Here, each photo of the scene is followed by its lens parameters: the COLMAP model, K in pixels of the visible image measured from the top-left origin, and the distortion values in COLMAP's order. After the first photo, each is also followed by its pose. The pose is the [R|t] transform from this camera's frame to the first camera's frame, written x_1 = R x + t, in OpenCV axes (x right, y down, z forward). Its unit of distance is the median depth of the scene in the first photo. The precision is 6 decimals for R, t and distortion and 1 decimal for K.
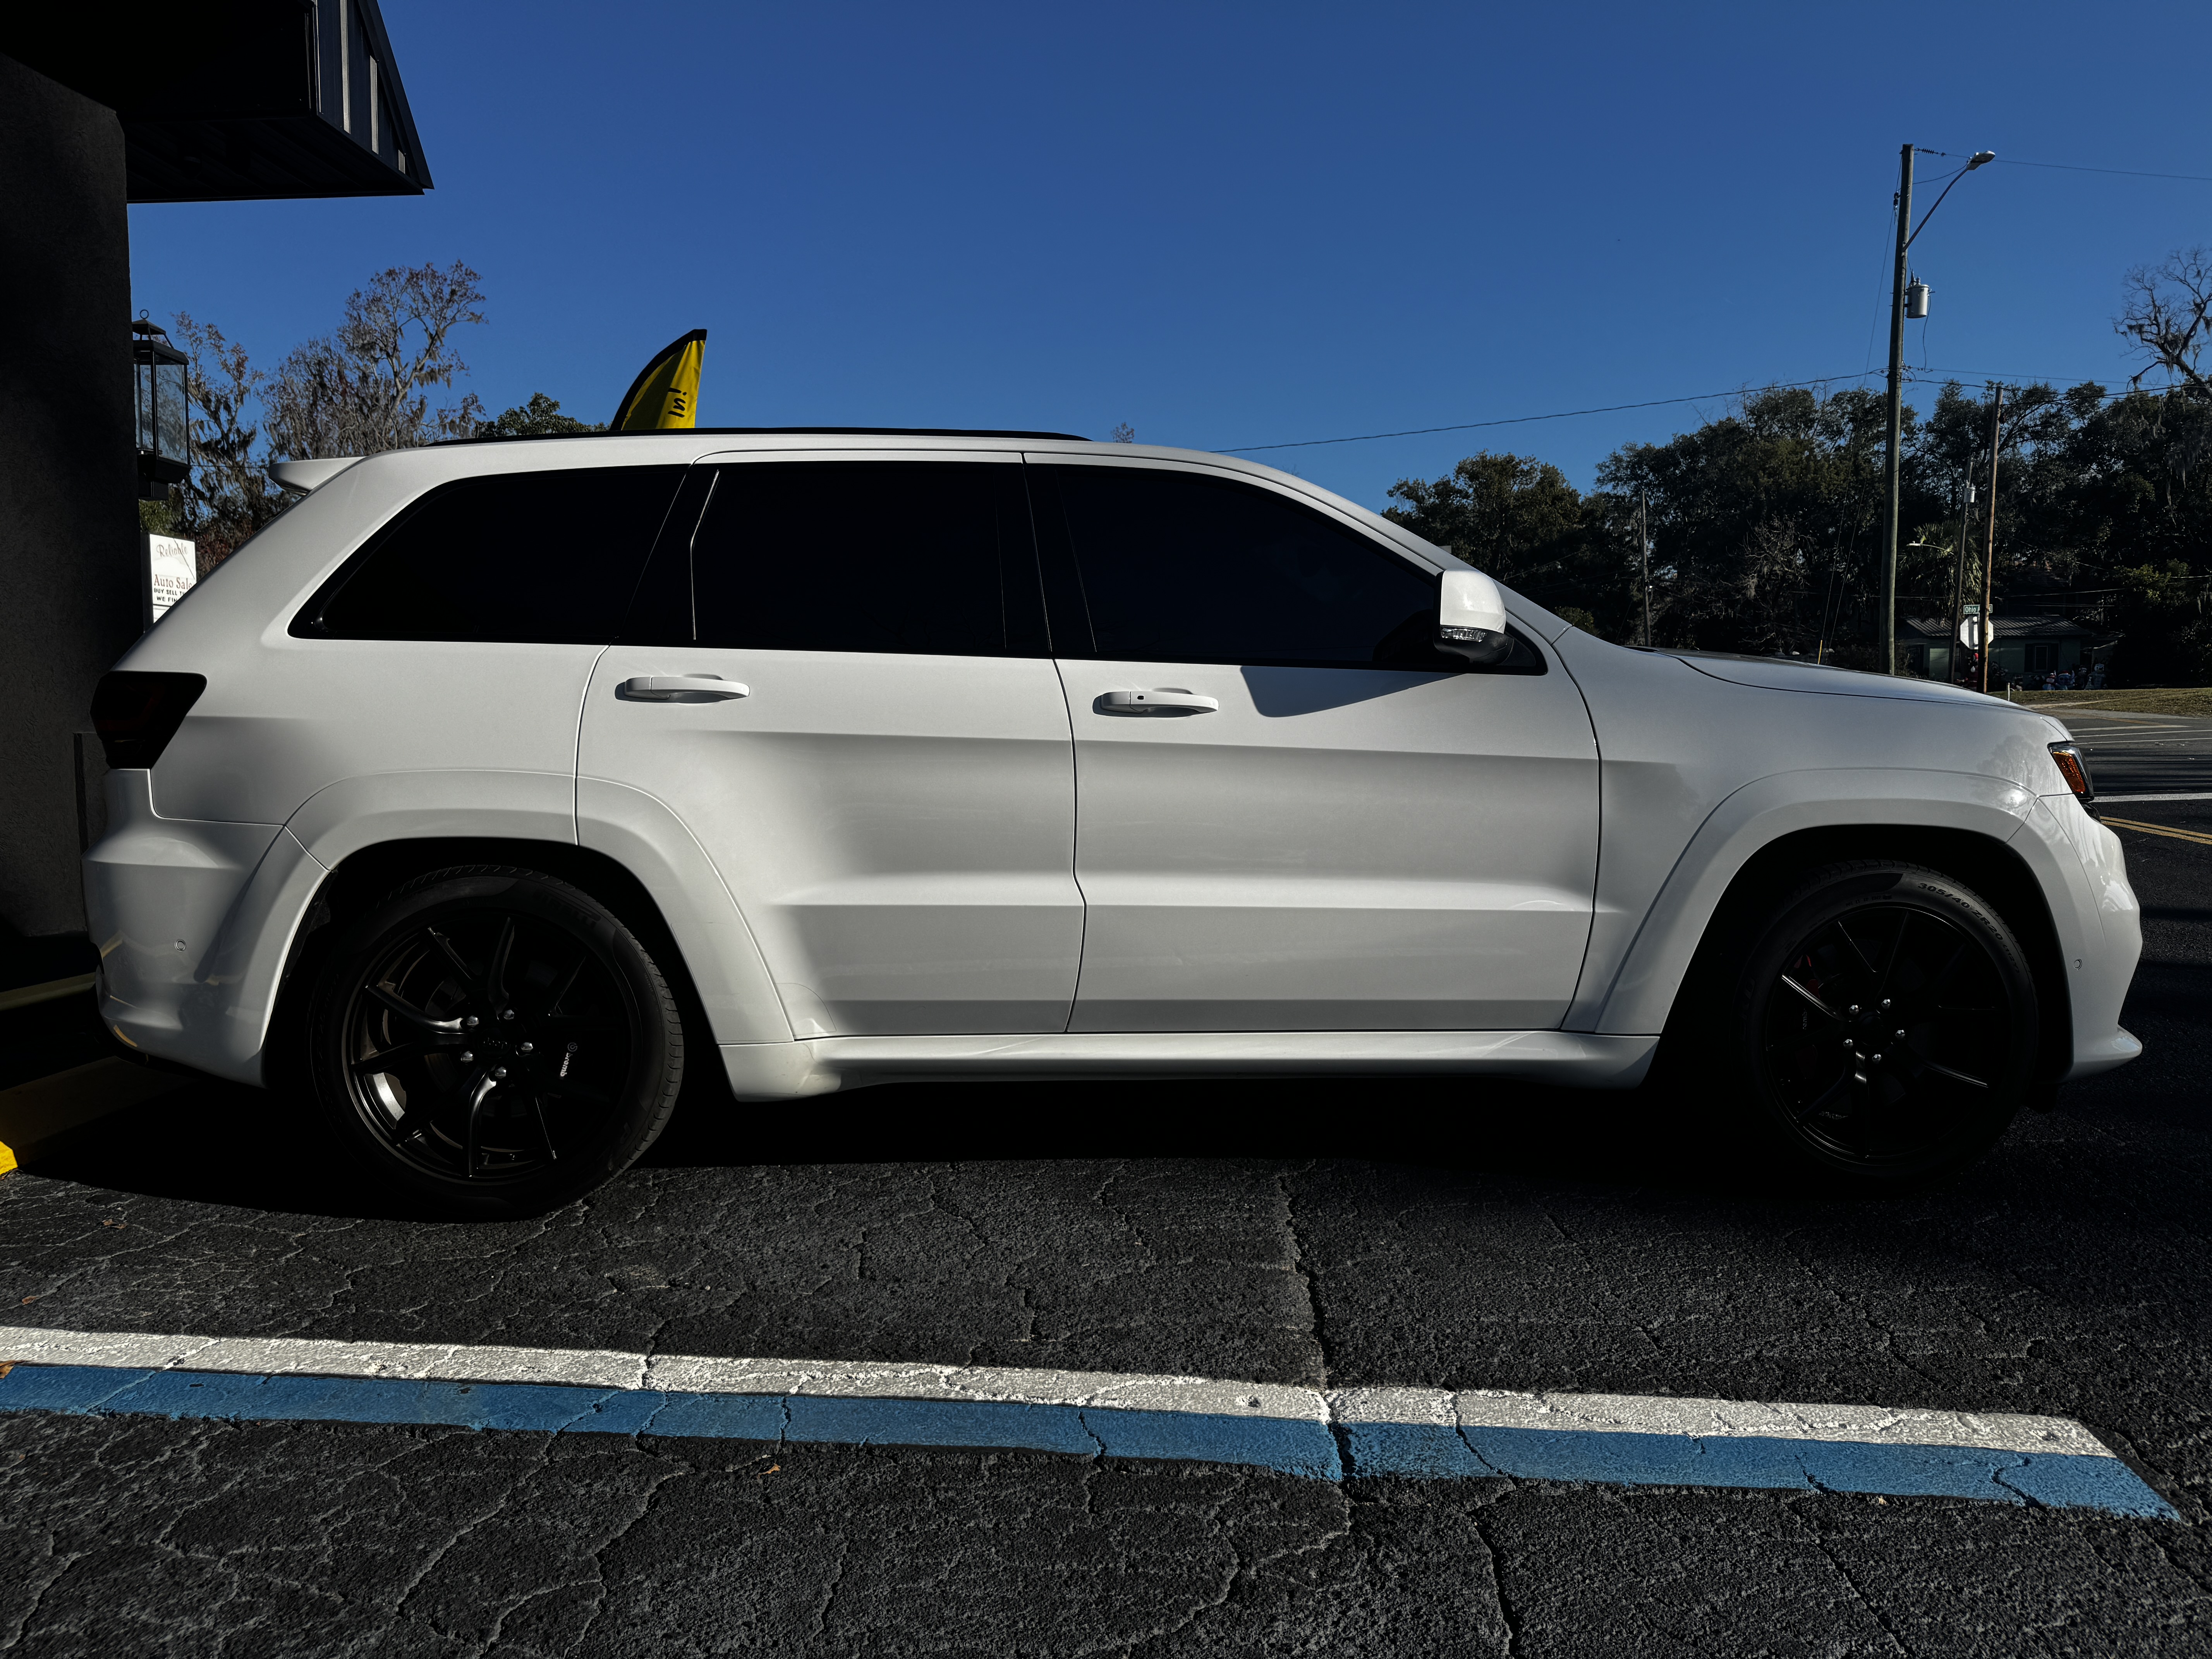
lens RADIAL K [[1576.8, 0, 1106.0], [0, 1576.8, 829.5], [0, 0, 1]] dist [0.062837, -0.089154]
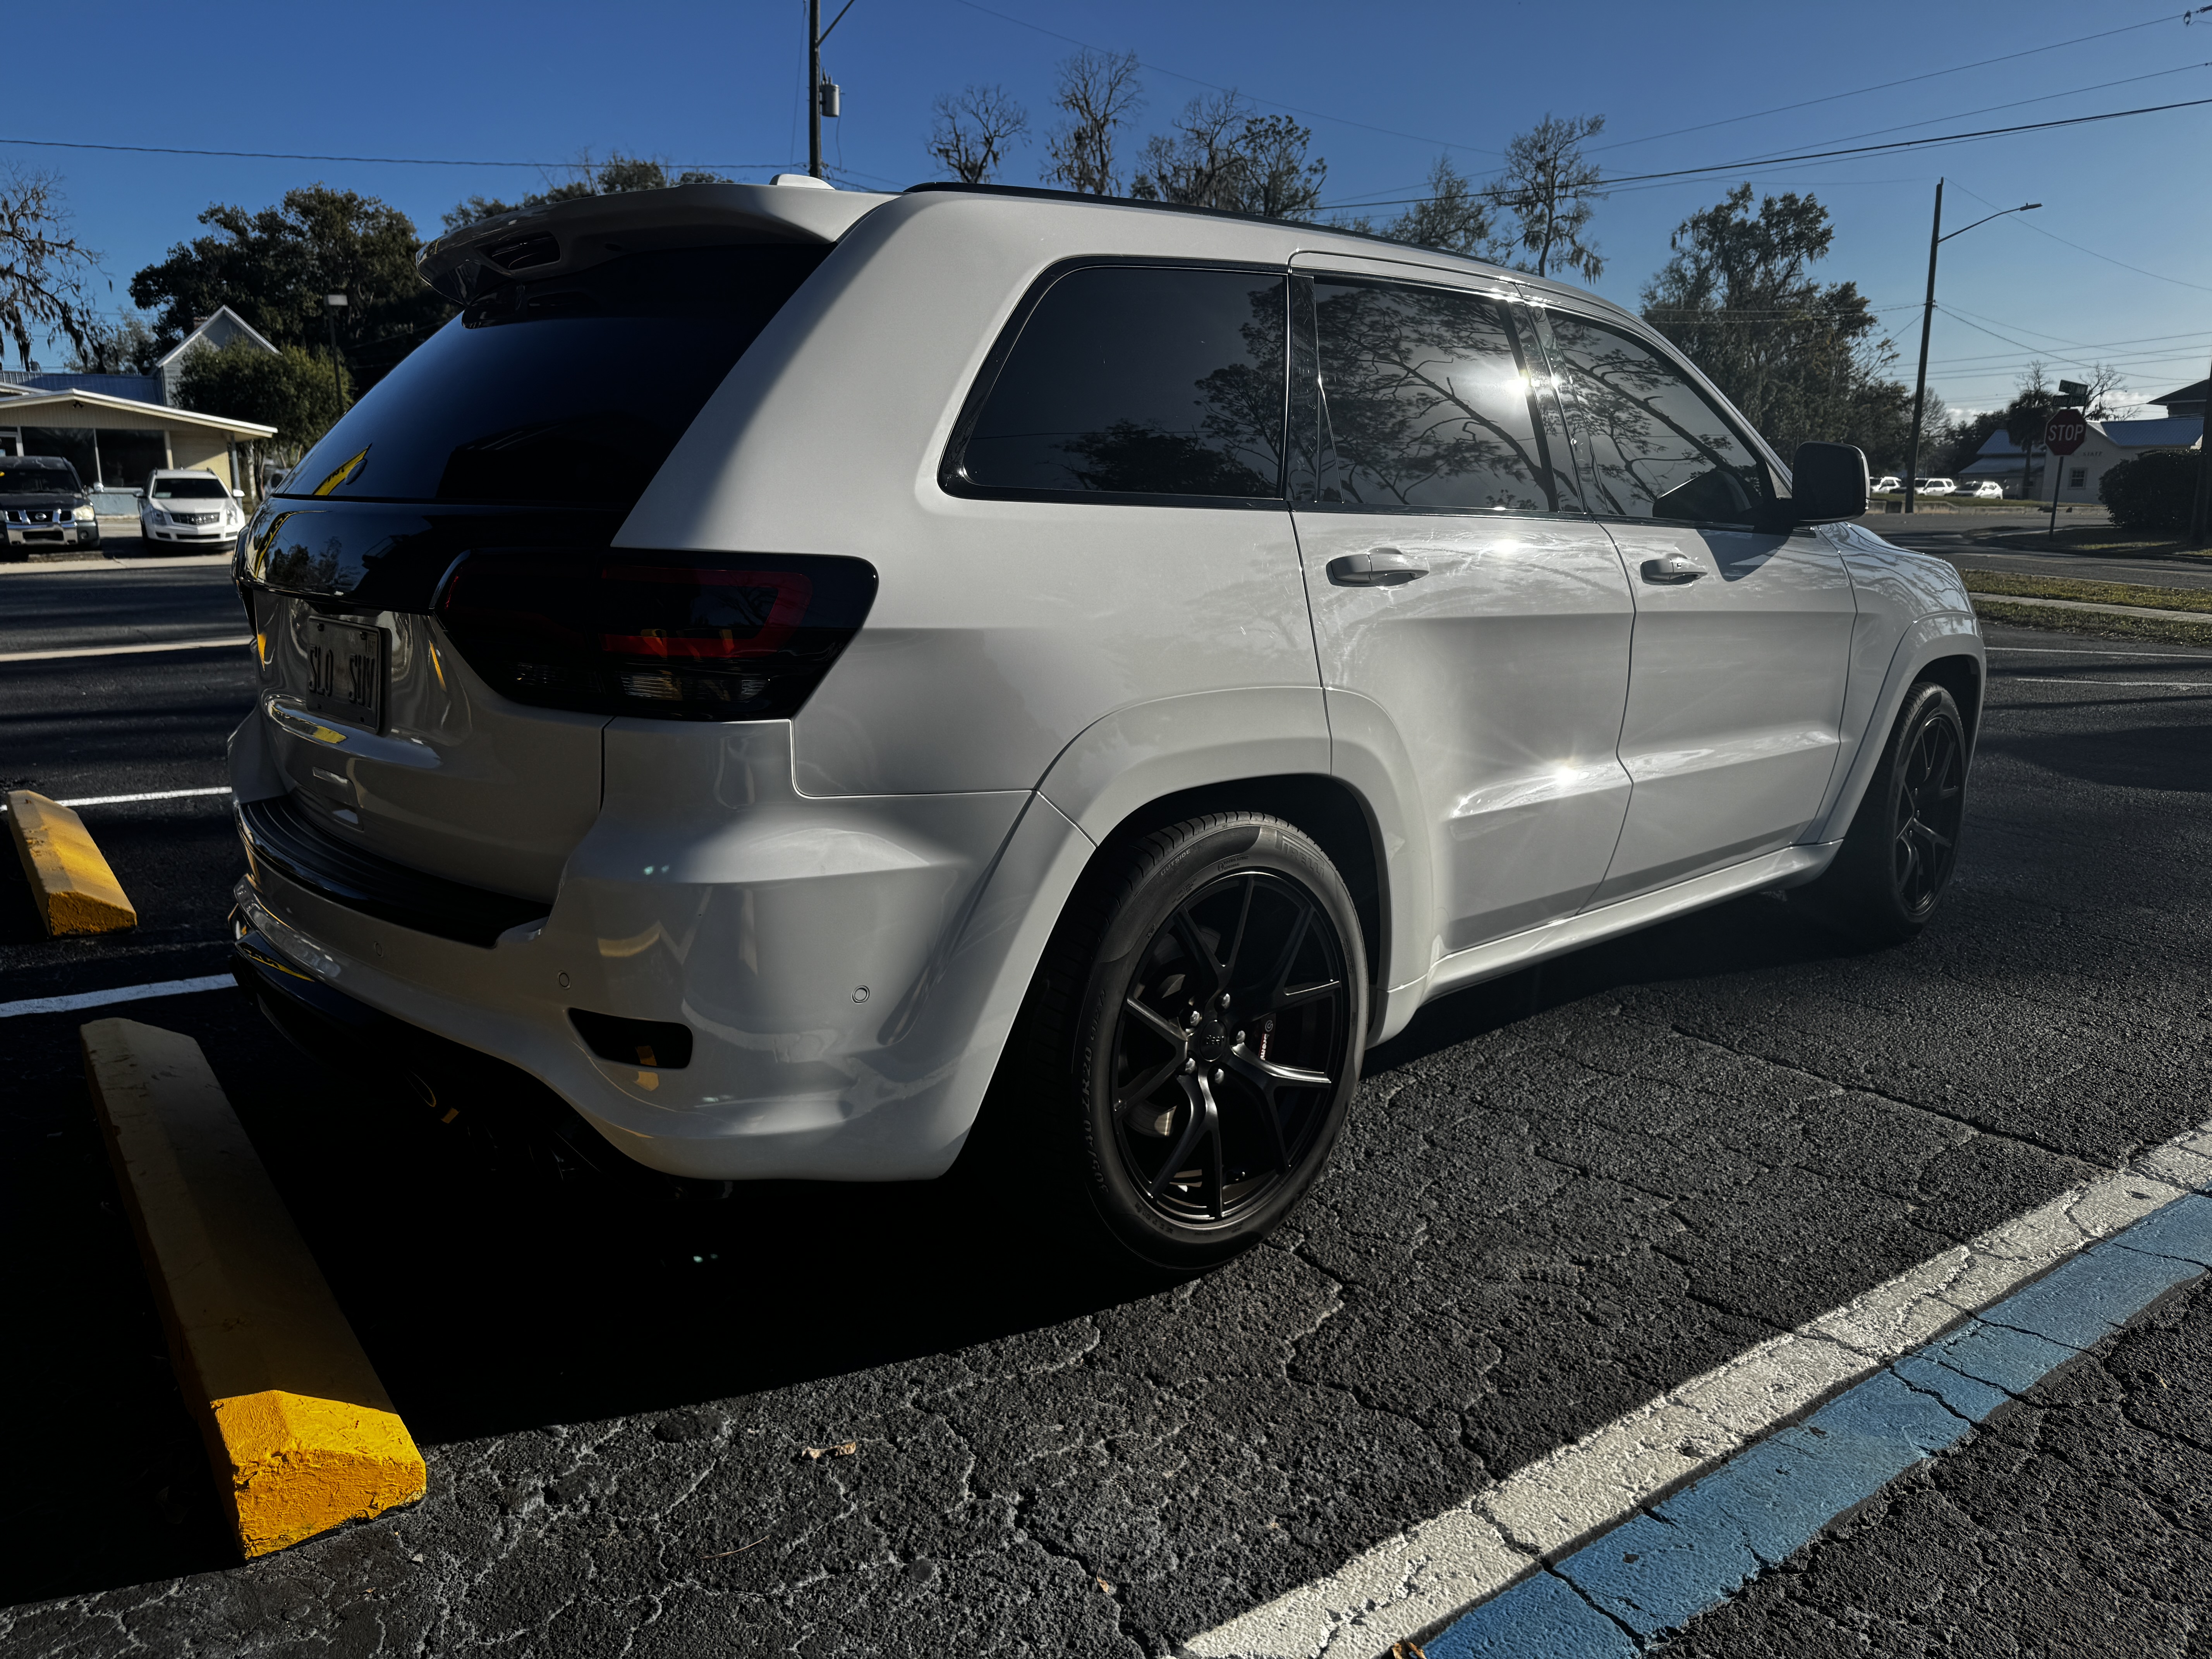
lens RADIAL K [[1578.0, 0, 1106.0], [0, 1578.0, 829.5], [0, 0, 1]] dist [0.062999, -0.057775]
pose [[0.759745, -0.122755, 0.638529, -0.866656], [0.034506, 0.988245, 0.148930, -0.078763], [-0.649306, -0.091116, 0.755050, 0.453999]]
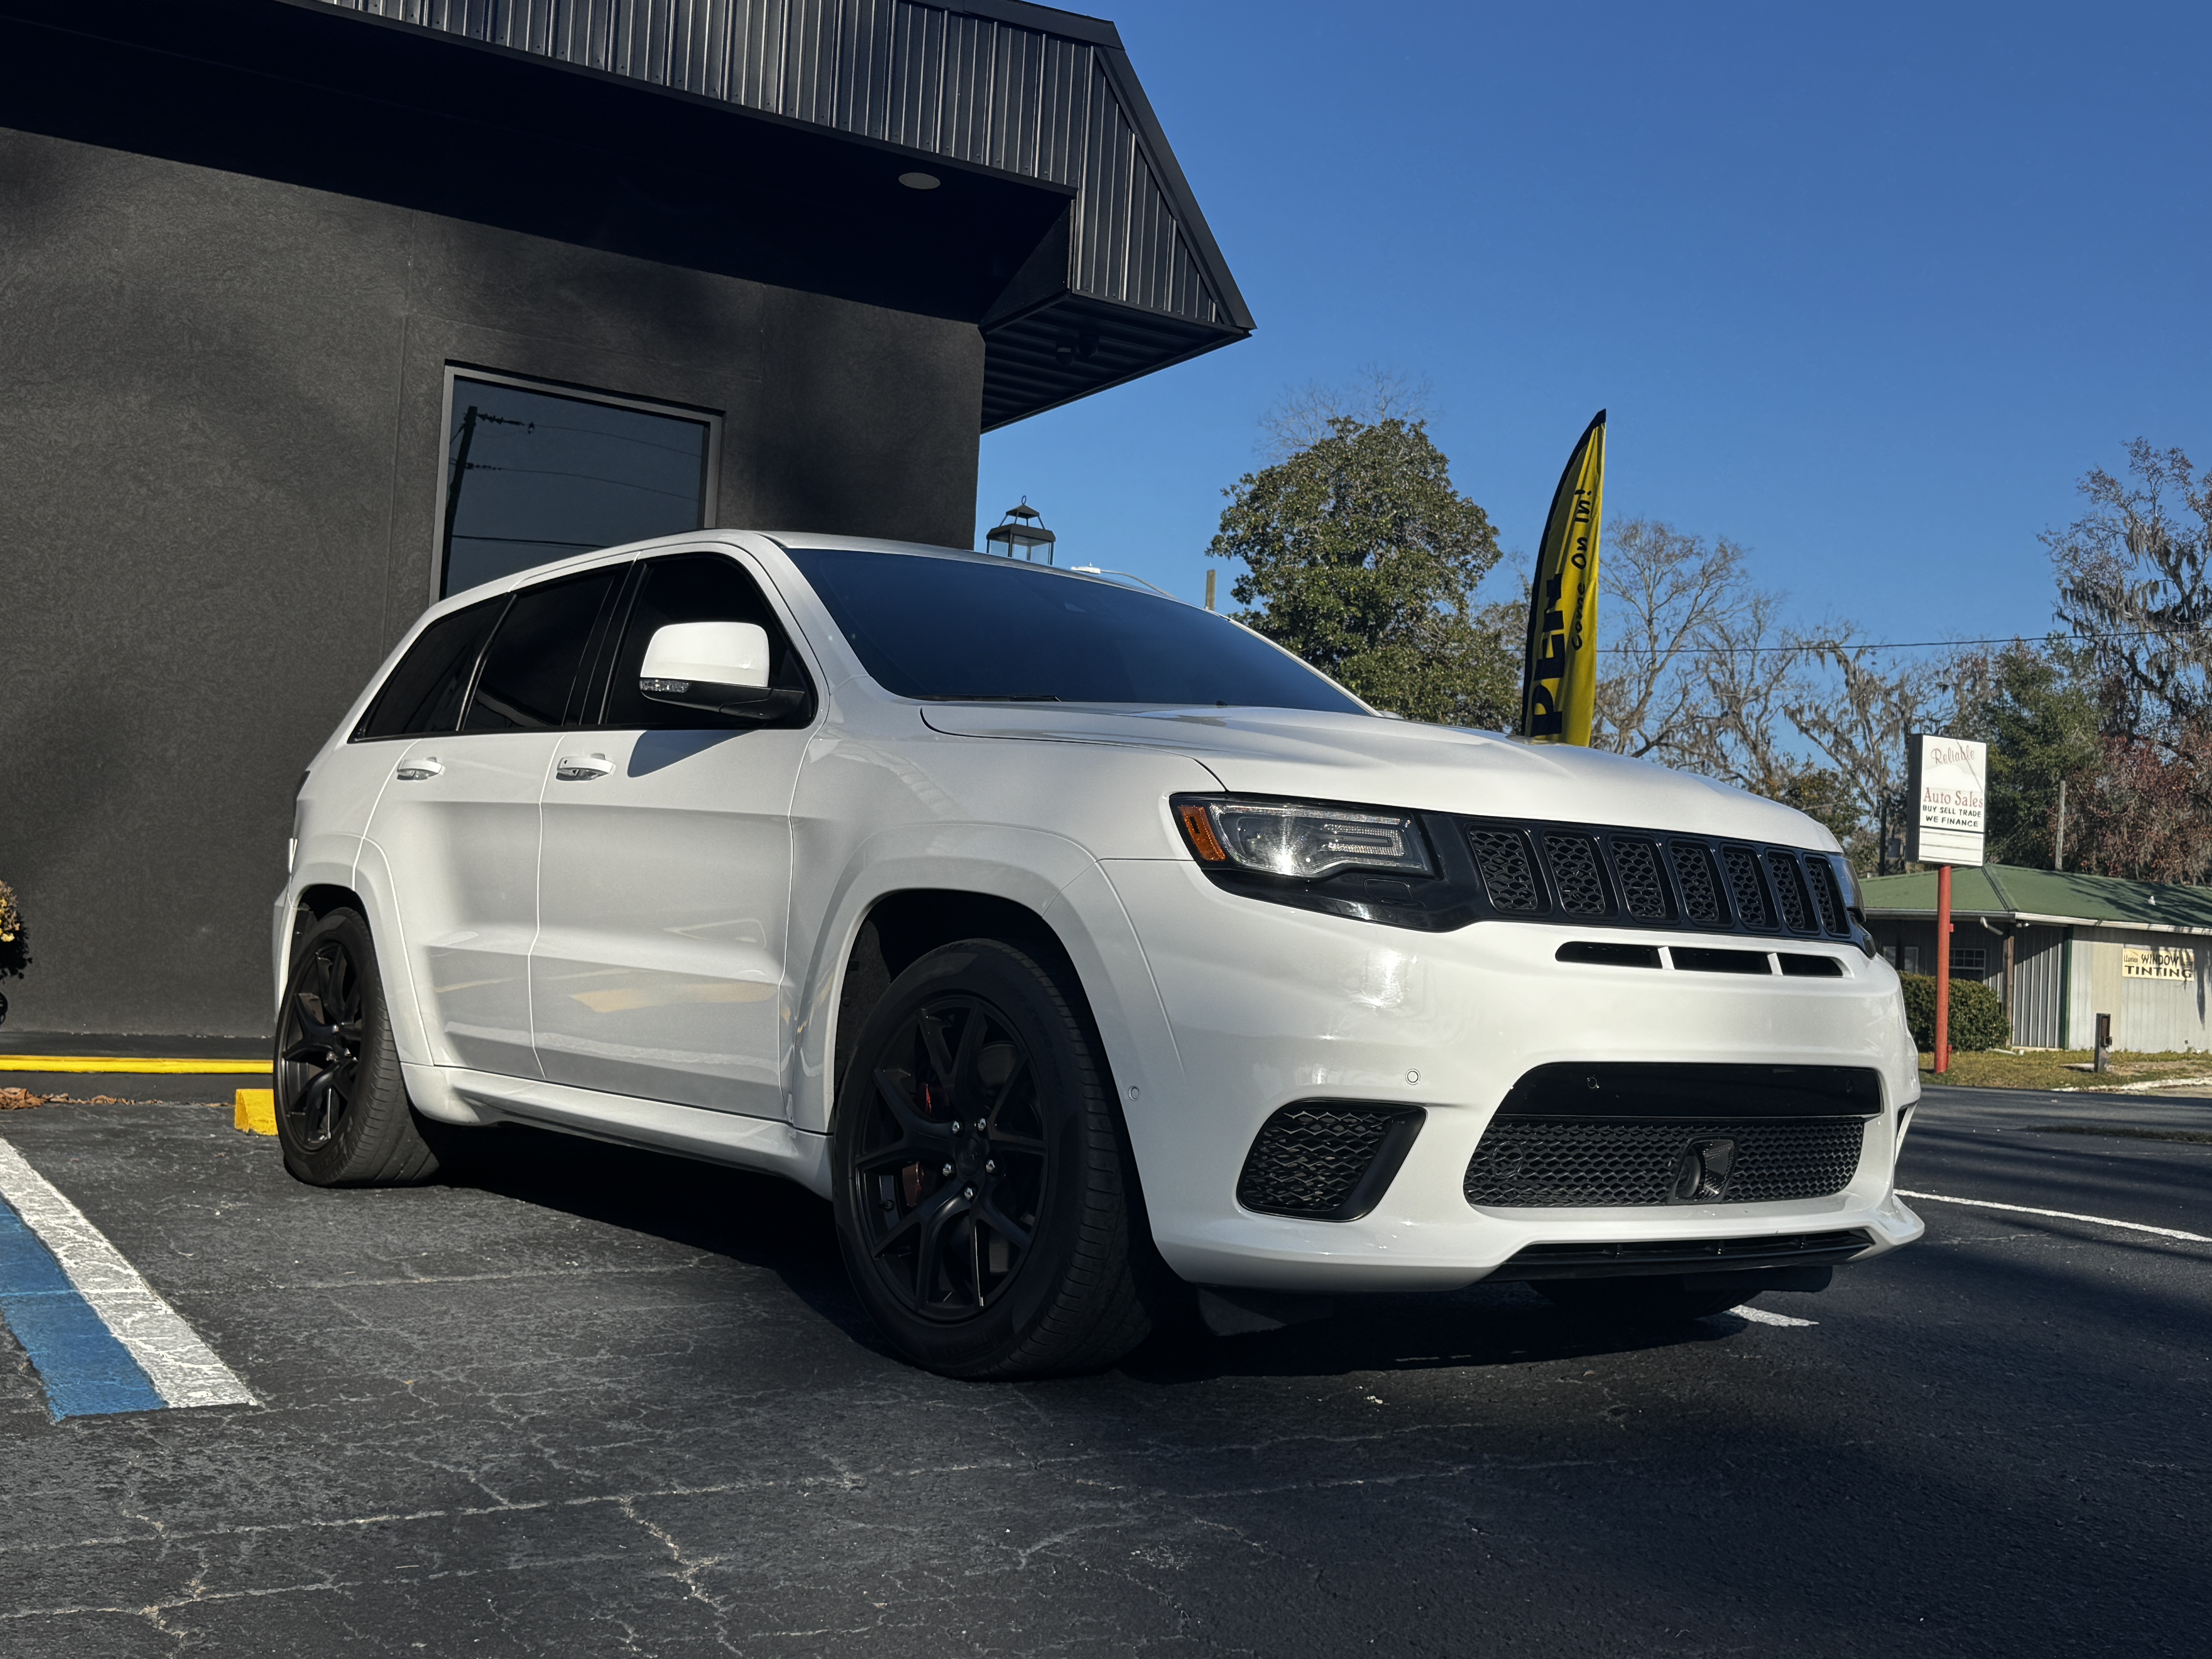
lens RADIAL K [[2374.7, 0, 1106.0], [0, 2374.7, 829.5], [0, 0, 1]] dist [0.129886, -0.002493]
pose [[0.558516, -0.014010, -0.829376, 1.524104], [-0.107697, 0.990170, -0.089251, 0.065131], [0.822473, 0.139169, 0.551516, 0.396304]]
